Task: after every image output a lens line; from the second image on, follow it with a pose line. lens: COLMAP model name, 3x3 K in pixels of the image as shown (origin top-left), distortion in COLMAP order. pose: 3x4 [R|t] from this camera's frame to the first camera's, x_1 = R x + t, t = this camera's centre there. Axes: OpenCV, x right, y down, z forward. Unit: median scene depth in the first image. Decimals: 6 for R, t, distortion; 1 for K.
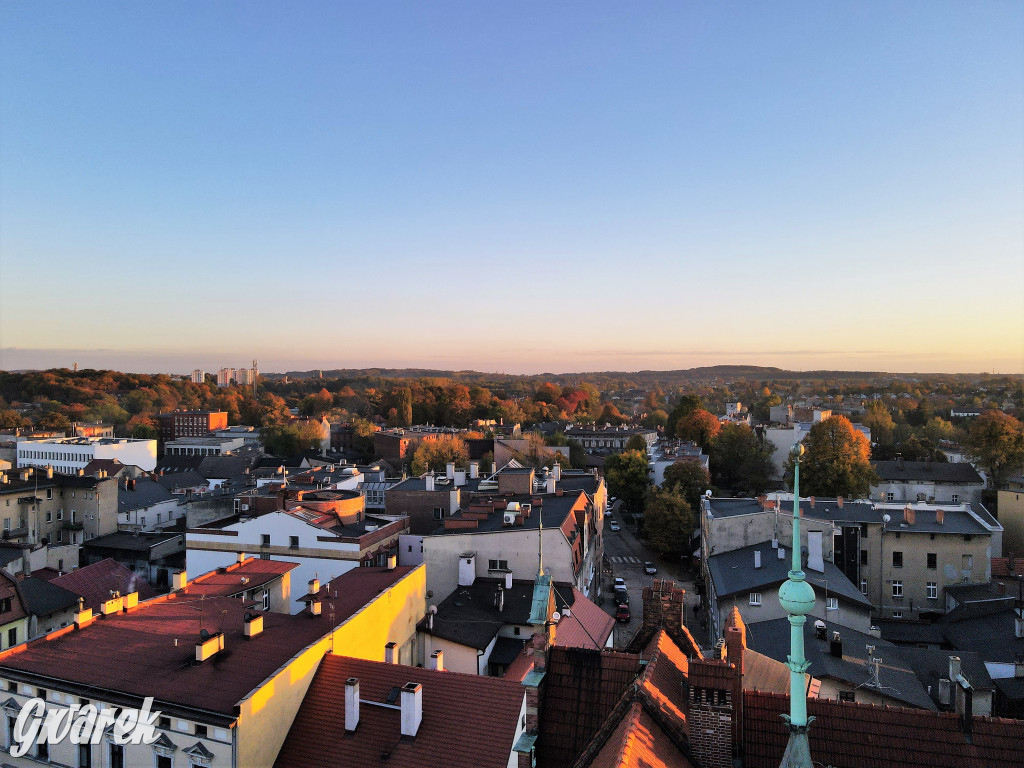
lens RADIAL K [[749.4, 0, 511.0], [0, 749.4, 382.3], [0, 0, 1]] dist [0.003134, 0.024734]
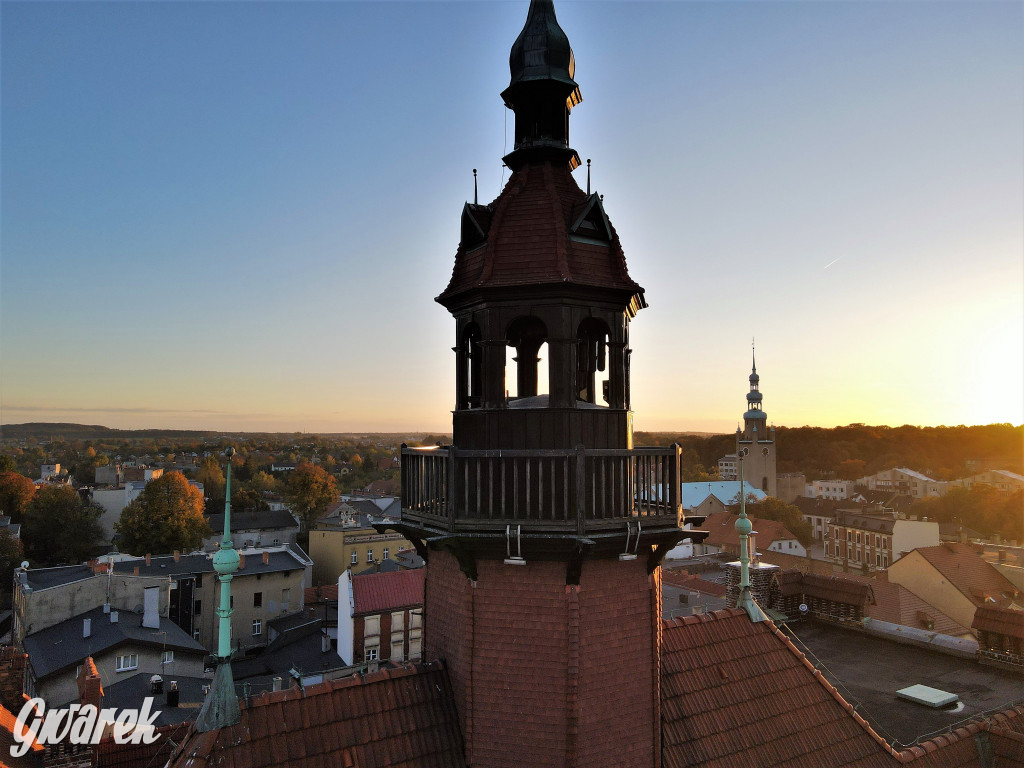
lens RADIAL K [[749.4, 0, 511.1], [0, 749.4, 382.3], [0, 0, 1]] dist [0.003134, 0.024734]
pose [[0.668941, 0.053501, 0.741387, -0.023934], [0.004817, 0.997073, -0.076298, 0.005718], [-0.743300, 0.054611, 0.666726, -0.024383]]
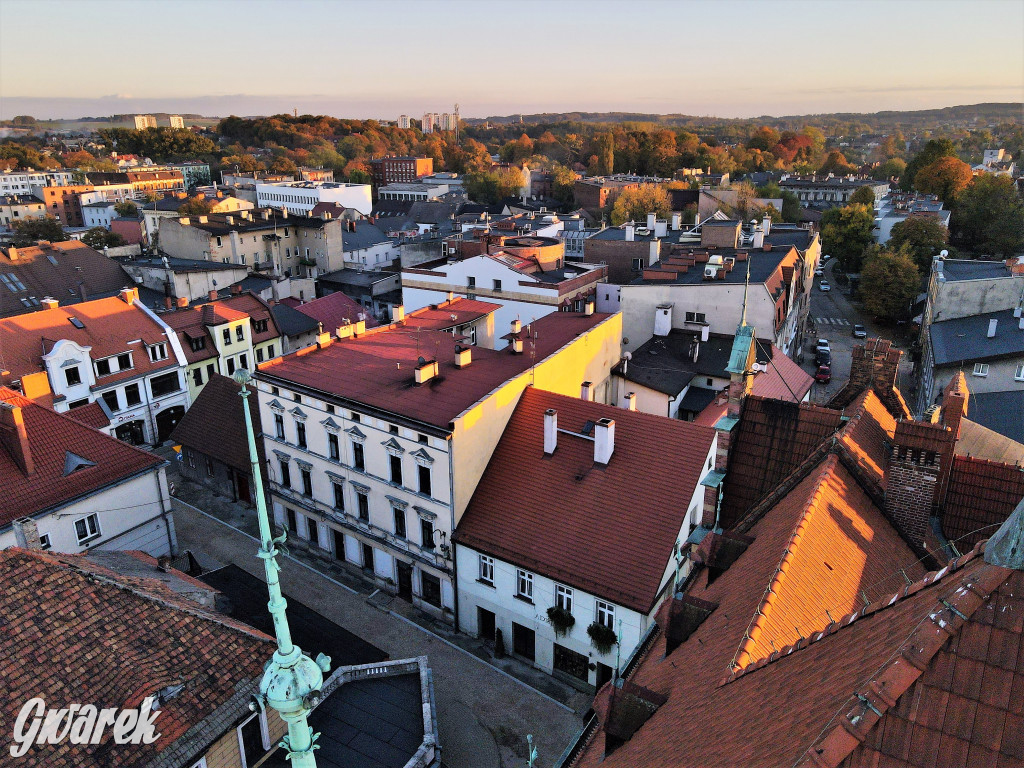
lens RADIAL K [[749.4, 0, 511.5], [0, 749.4, 379.2], [0, 0, 1]] dist [0.003134, 0.024734]
pose [[0.966237, 0.078127, -0.245523, -0.001765], [0.003995, 0.948261, 0.317468, 0.003916], [0.257623, -0.307730, 0.915933, 0.003328]]
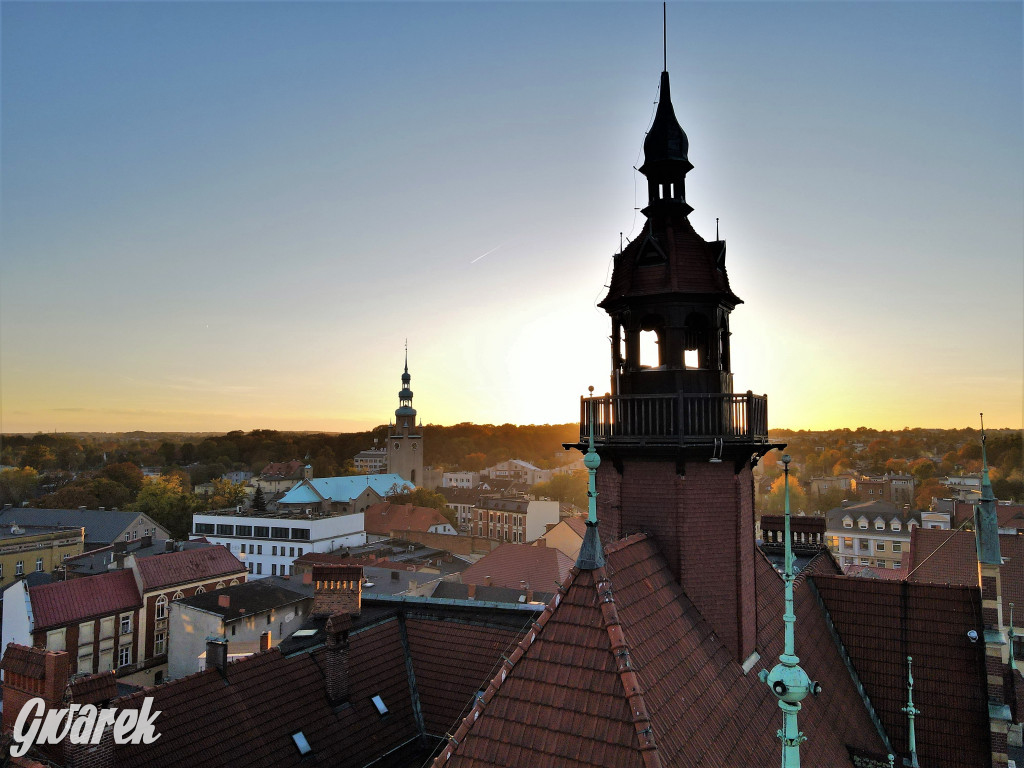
lens RADIAL K [[749.4, 0, 511.6], [0, 749.4, 379.4], [0, 0, 1]] dist [0.003134, 0.024734]
pose [[0.230536, 0.070719, 0.970491, -0.136069], [0.010799, 0.997108, -0.075224, 0.017612], [-0.973004, 0.027822, 0.229105, 0.060107]]
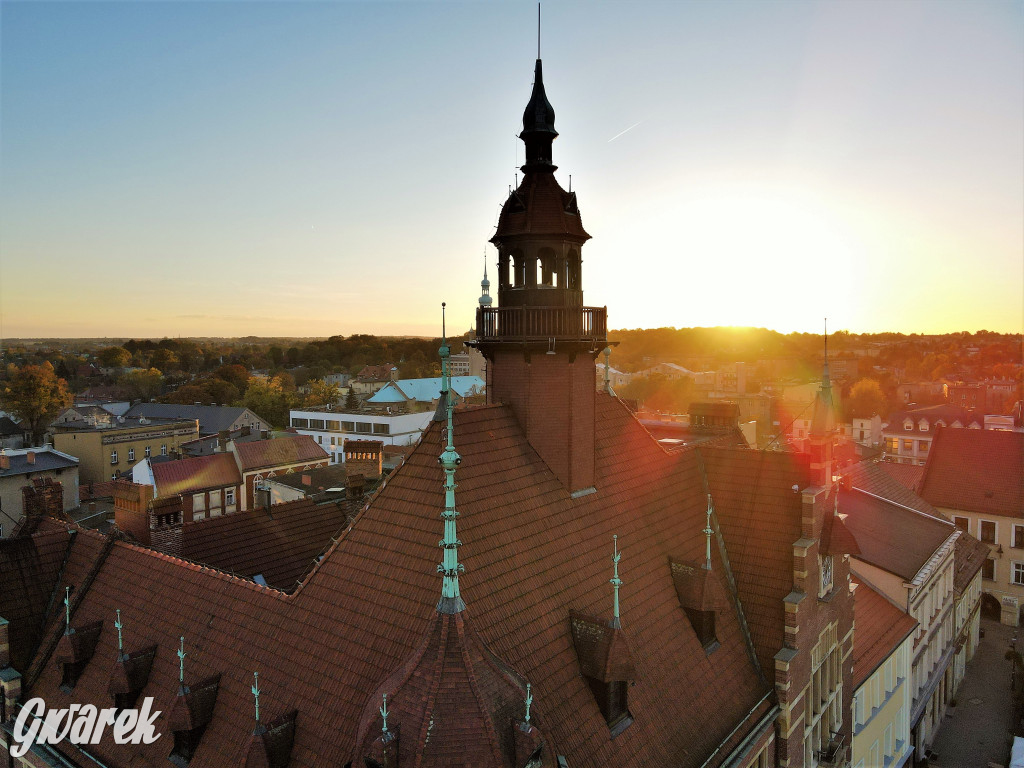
lens RADIAL K [[749.4, 0, 511.5], [0, 749.4, 378.2], [0, 0, 1]] dist [0.003134, 0.024734]
pose [[0.352613, -0.049695, 0.934449, -0.198994], [0.012159, 0.998748, 0.048527, 0.020067], [-0.935690, -0.005750, 0.352775, -0.029747]]
